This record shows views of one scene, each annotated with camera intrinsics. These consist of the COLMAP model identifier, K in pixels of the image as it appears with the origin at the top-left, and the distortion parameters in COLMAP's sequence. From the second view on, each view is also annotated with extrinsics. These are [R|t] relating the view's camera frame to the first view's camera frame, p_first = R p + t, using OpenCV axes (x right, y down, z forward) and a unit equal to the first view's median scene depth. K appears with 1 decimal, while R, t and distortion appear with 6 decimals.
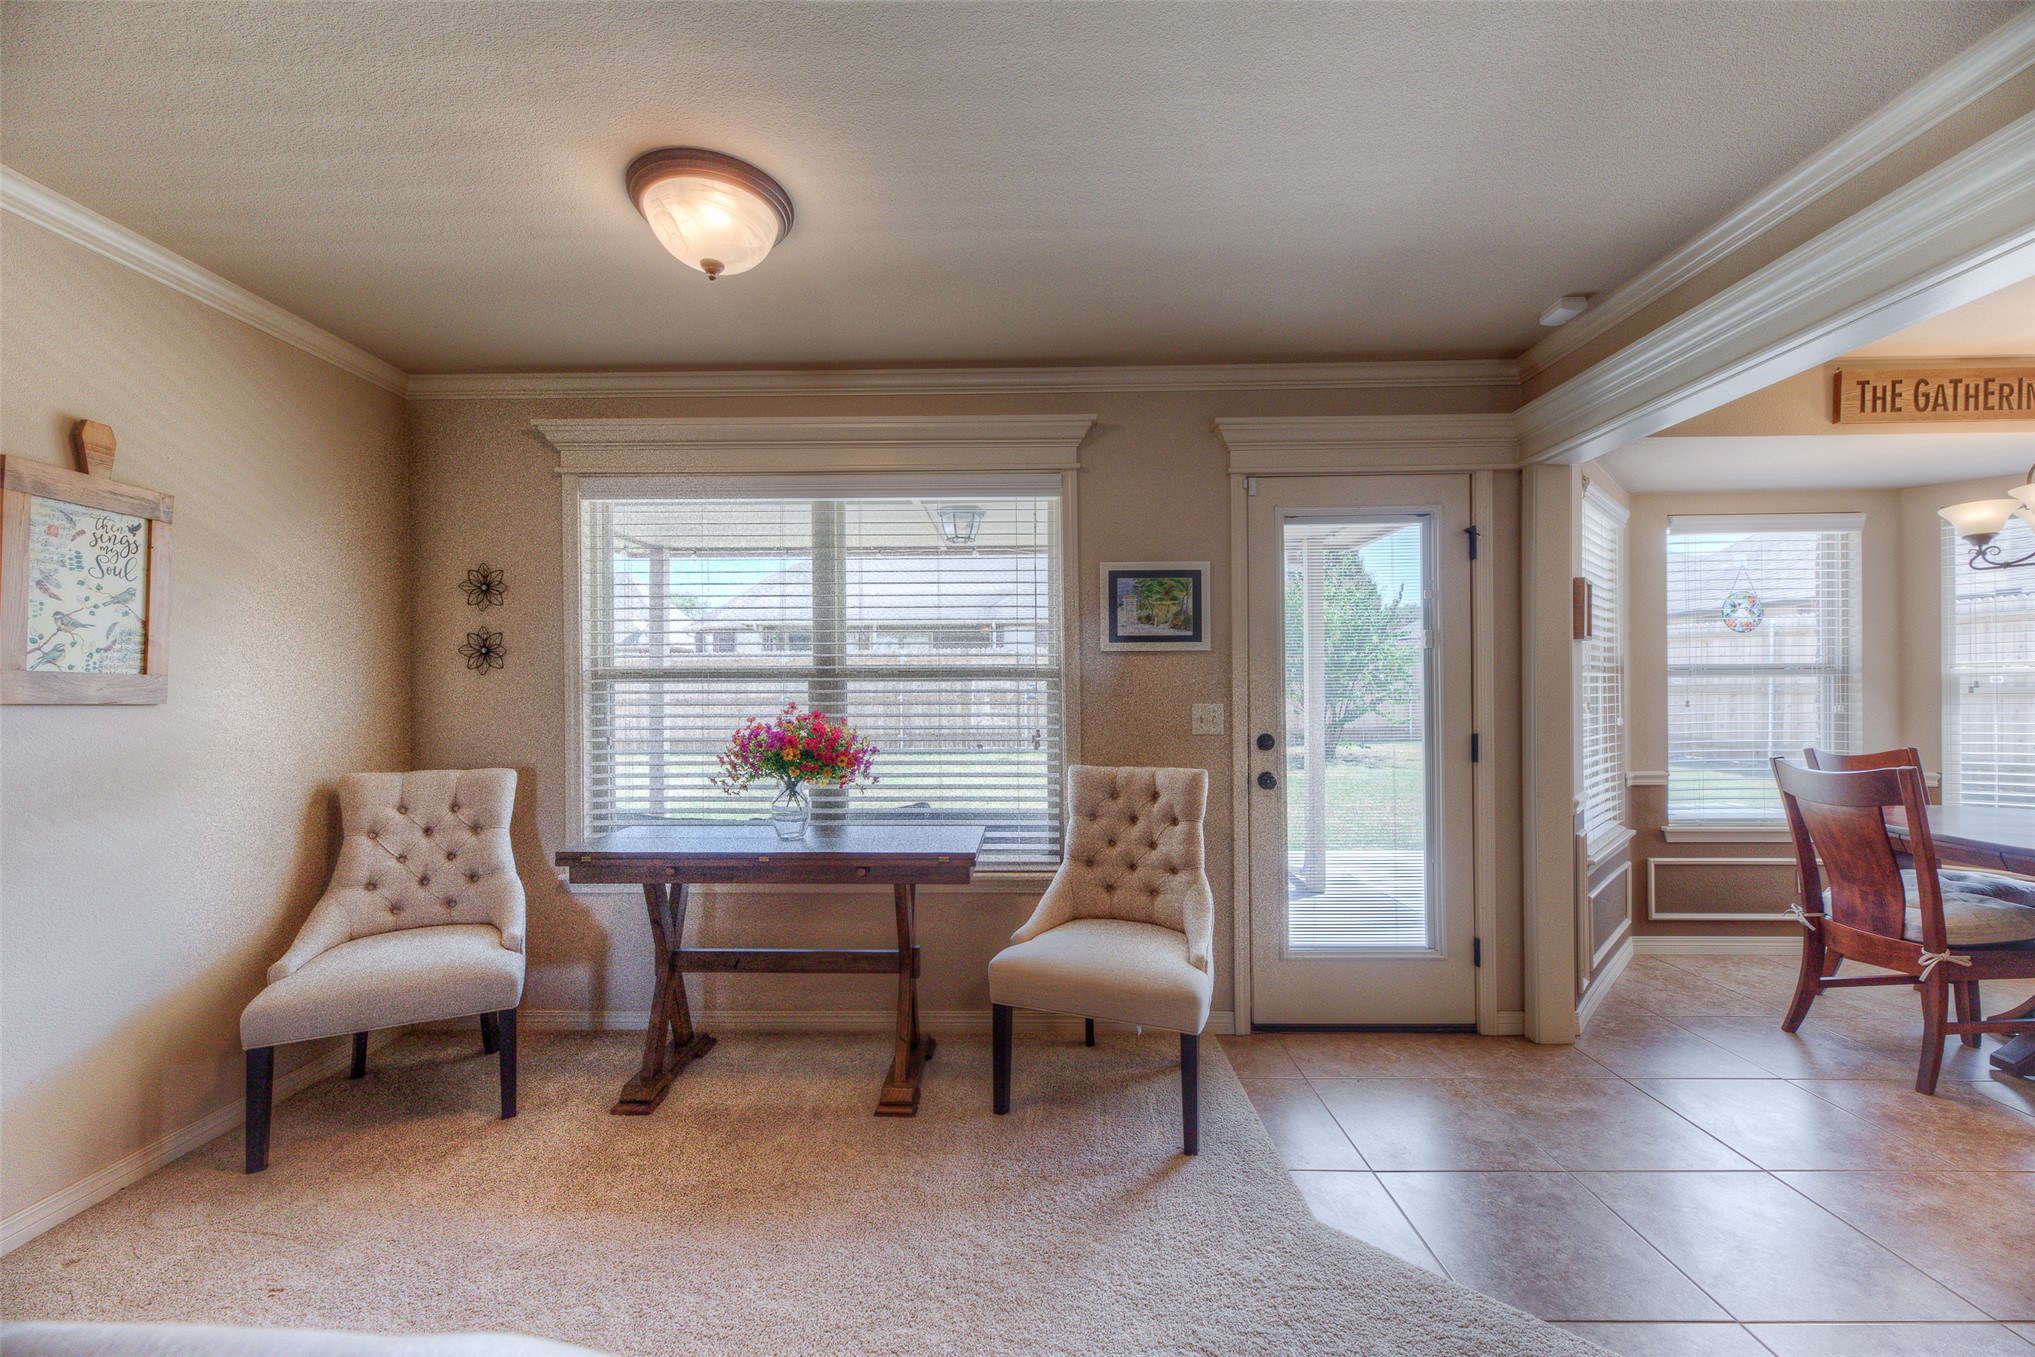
lens RADIAL K [[805.8, 0, 1013.9], [0, 805.8, 691.9], [0, 0, 1]] dist [0.016462, -0.005598]
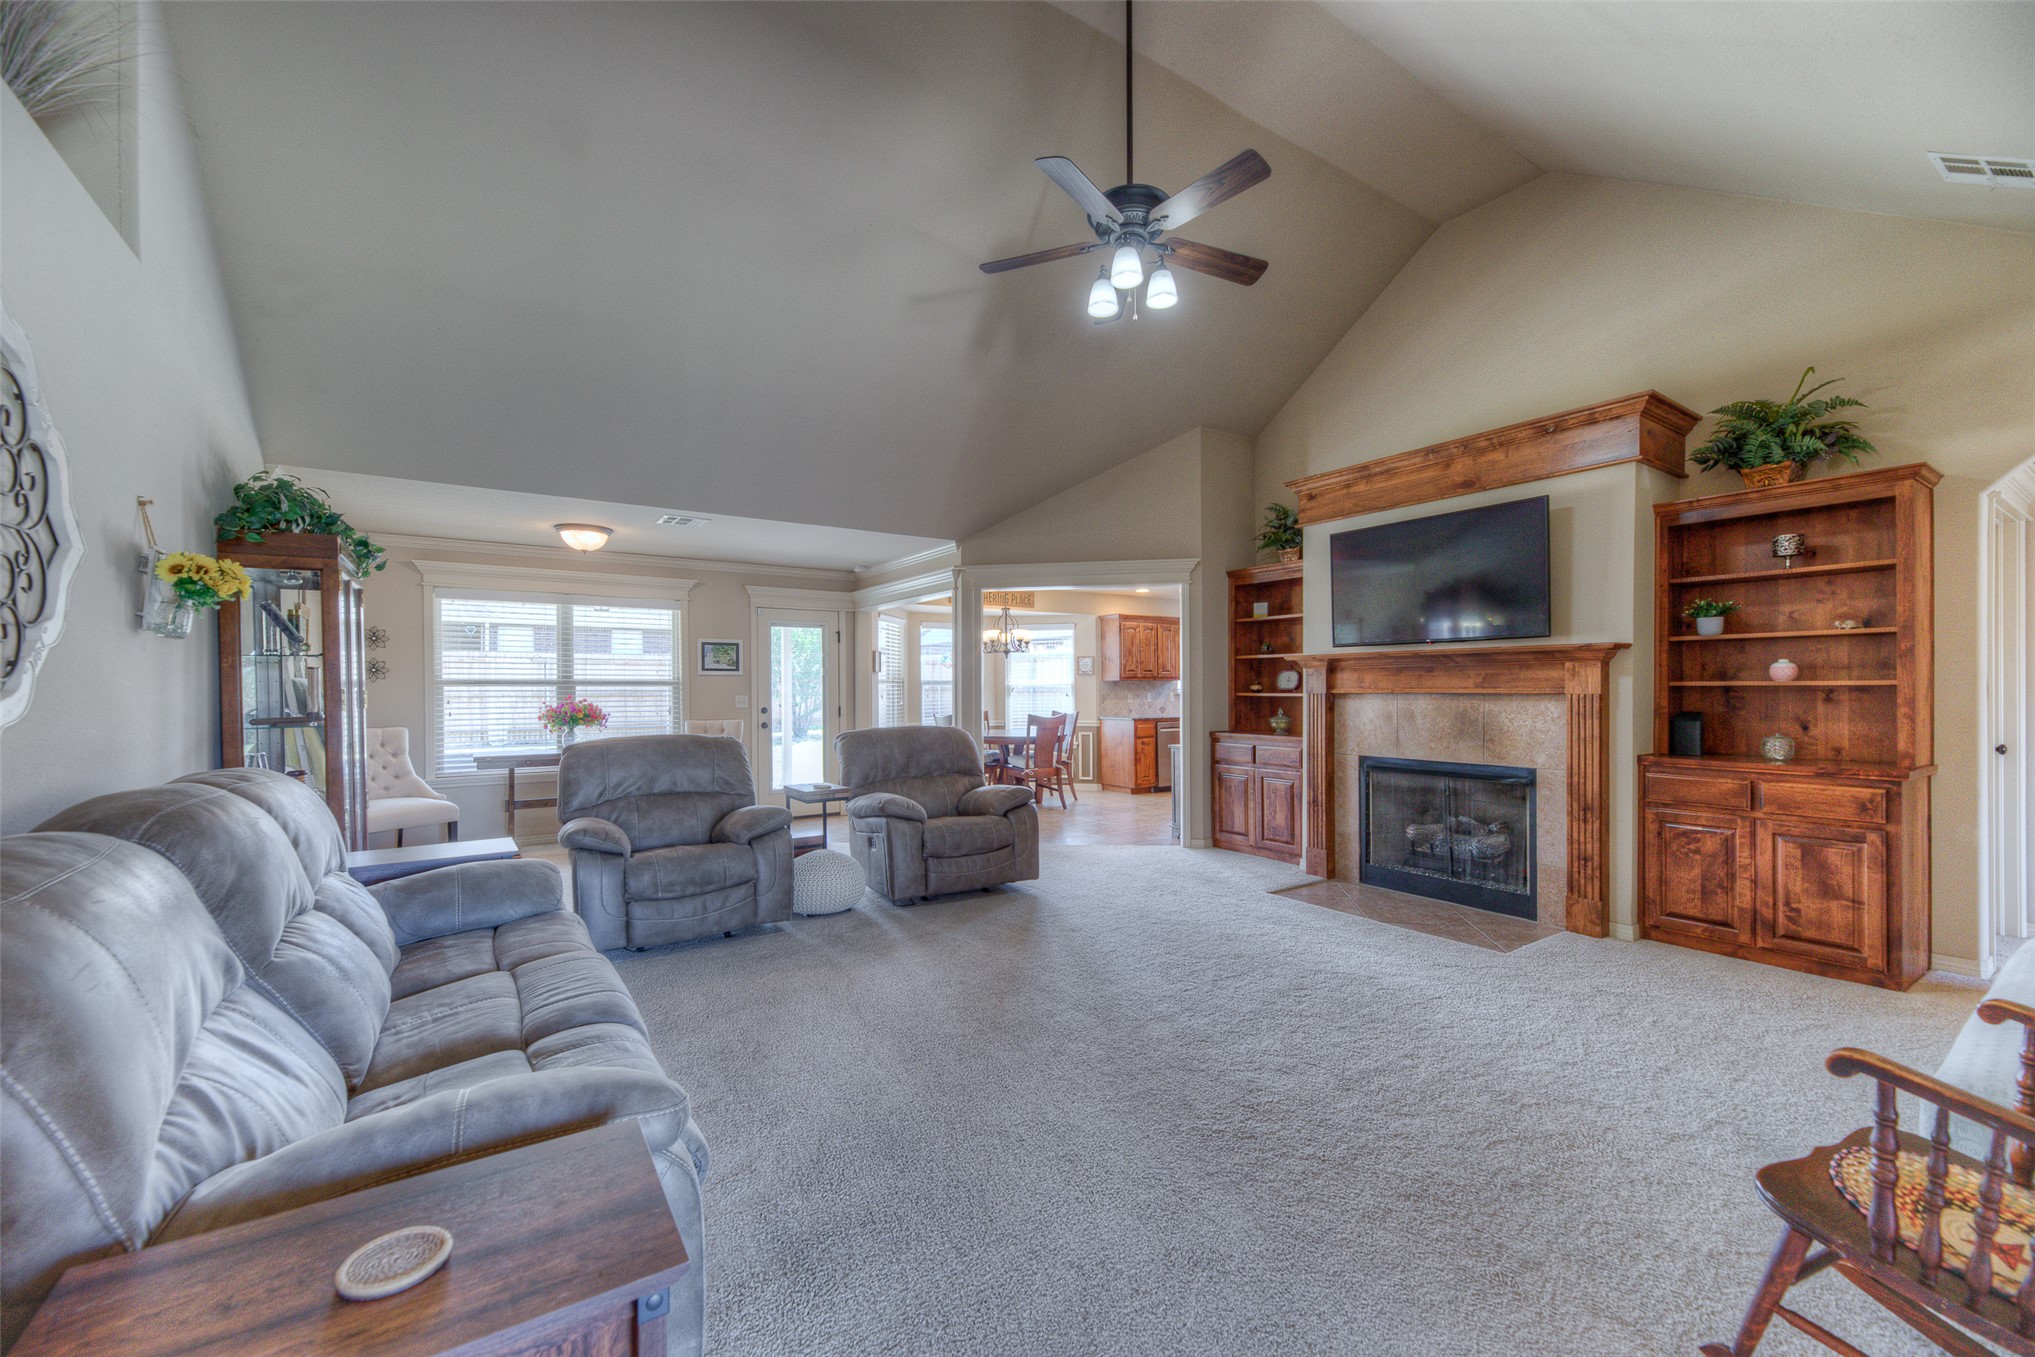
lens RADIAL K [[805.8, 0, 1013.9], [0, 805.8, 691.9], [0, 0, 1]] dist [0.016462, -0.005598]
pose [[0.815213, -0.000136, 0.579161, -0.545337], [-0.000551, 0.999999, 0.001010, -0.000278], [-0.579160, -0.001143, 0.815213, -1.605087]]
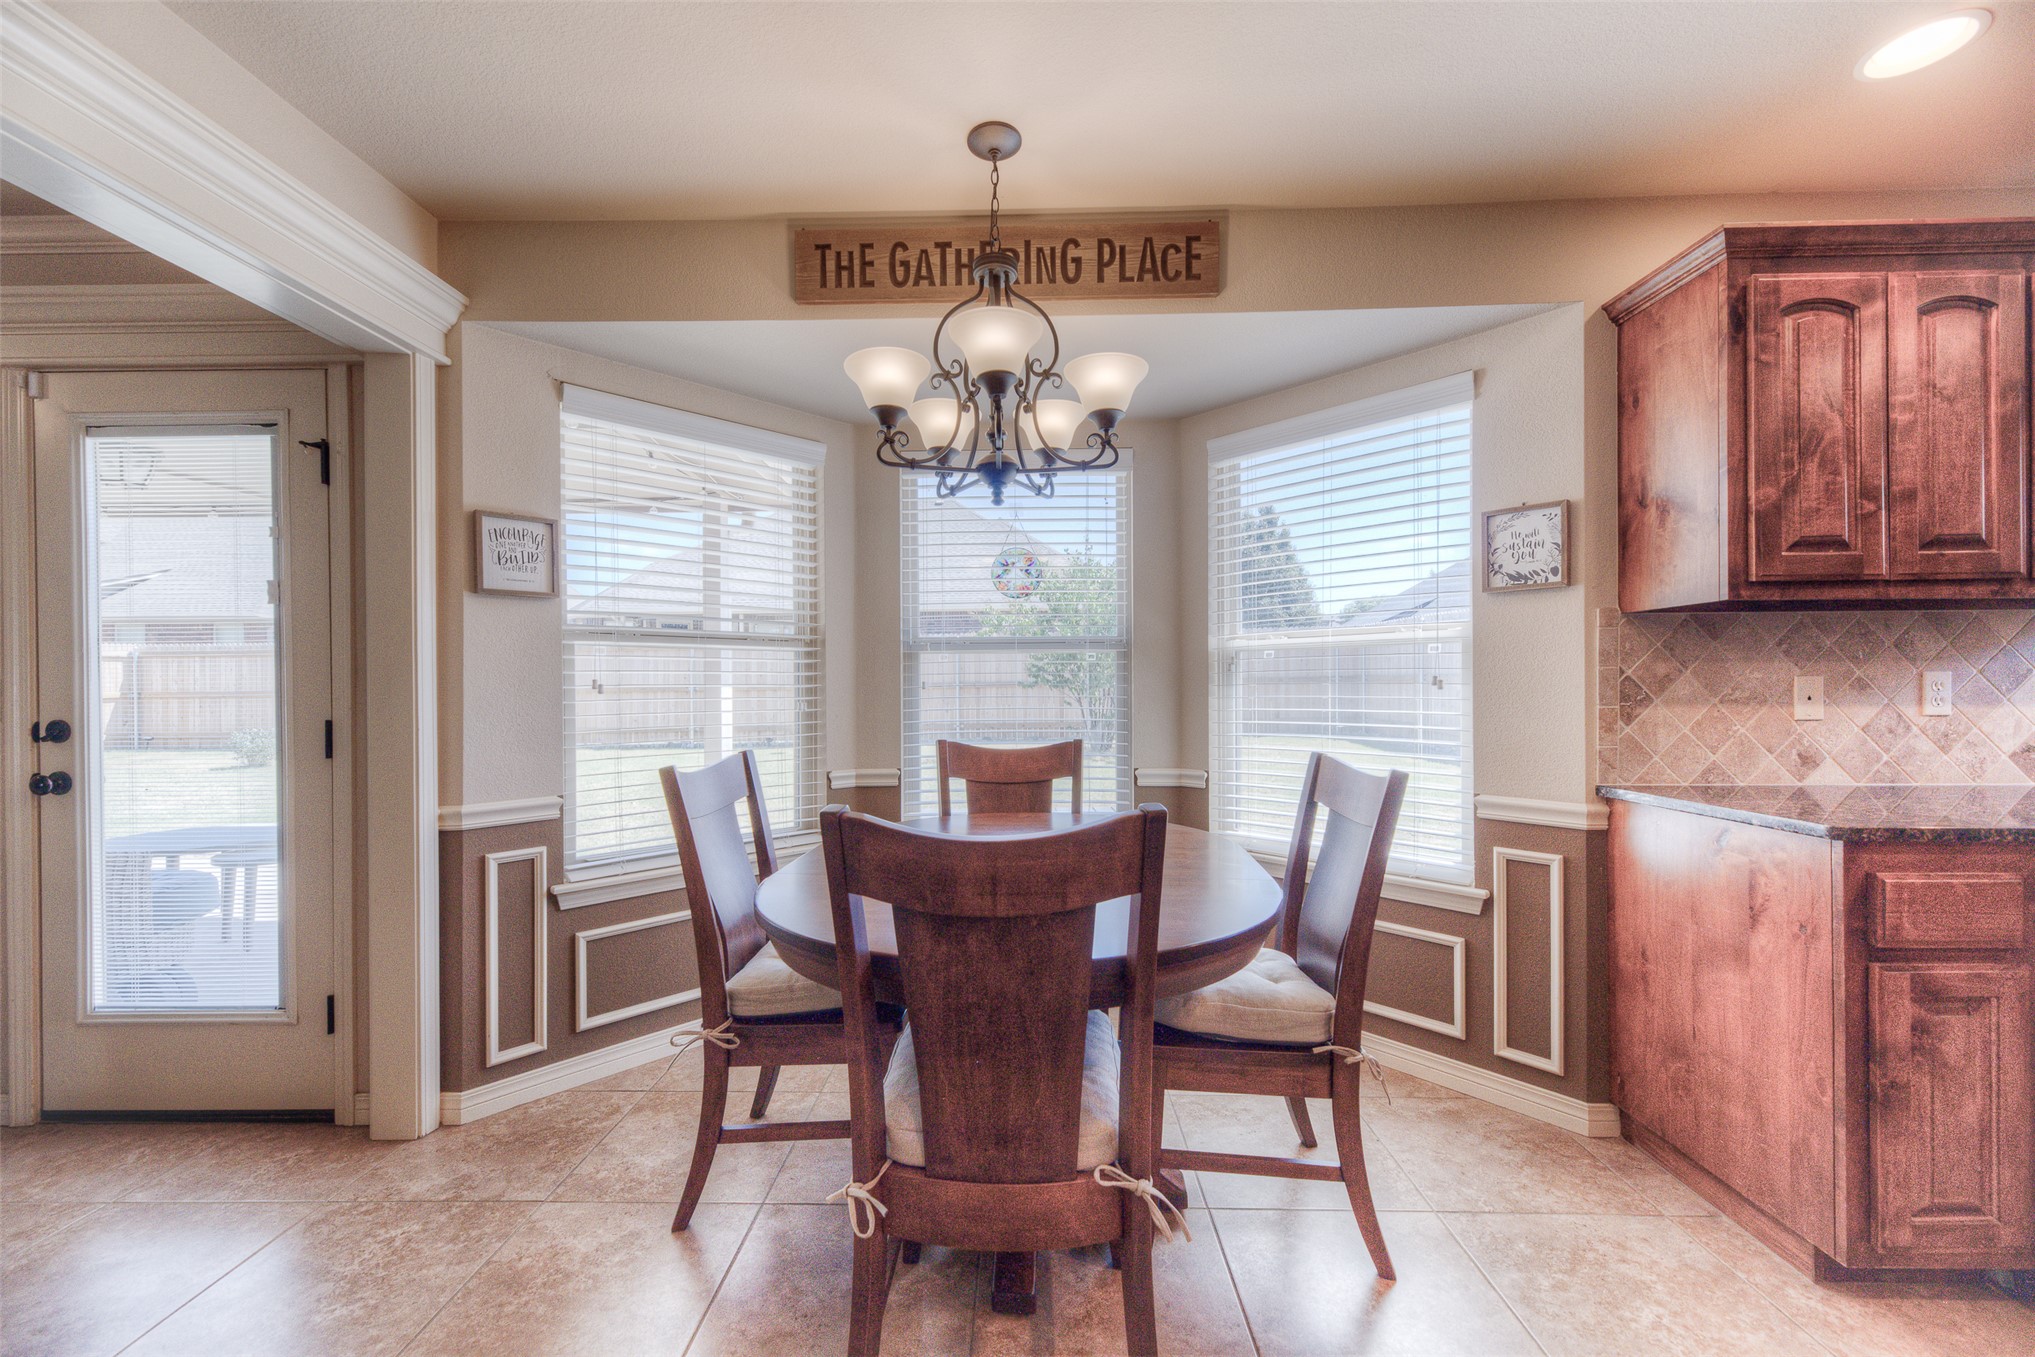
lens RADIAL K [[805.8, 0, 1013.9], [0, 805.8, 691.9], [0, 0, 1]] dist [0.016462, -0.005598]
pose [[1.000000, 0.000366, -0.000197, 1.215342], [-0.000365, 0.999988, 0.004933, 0.022459], [0.000199, -0.004933, 0.999988, 0.259617]]
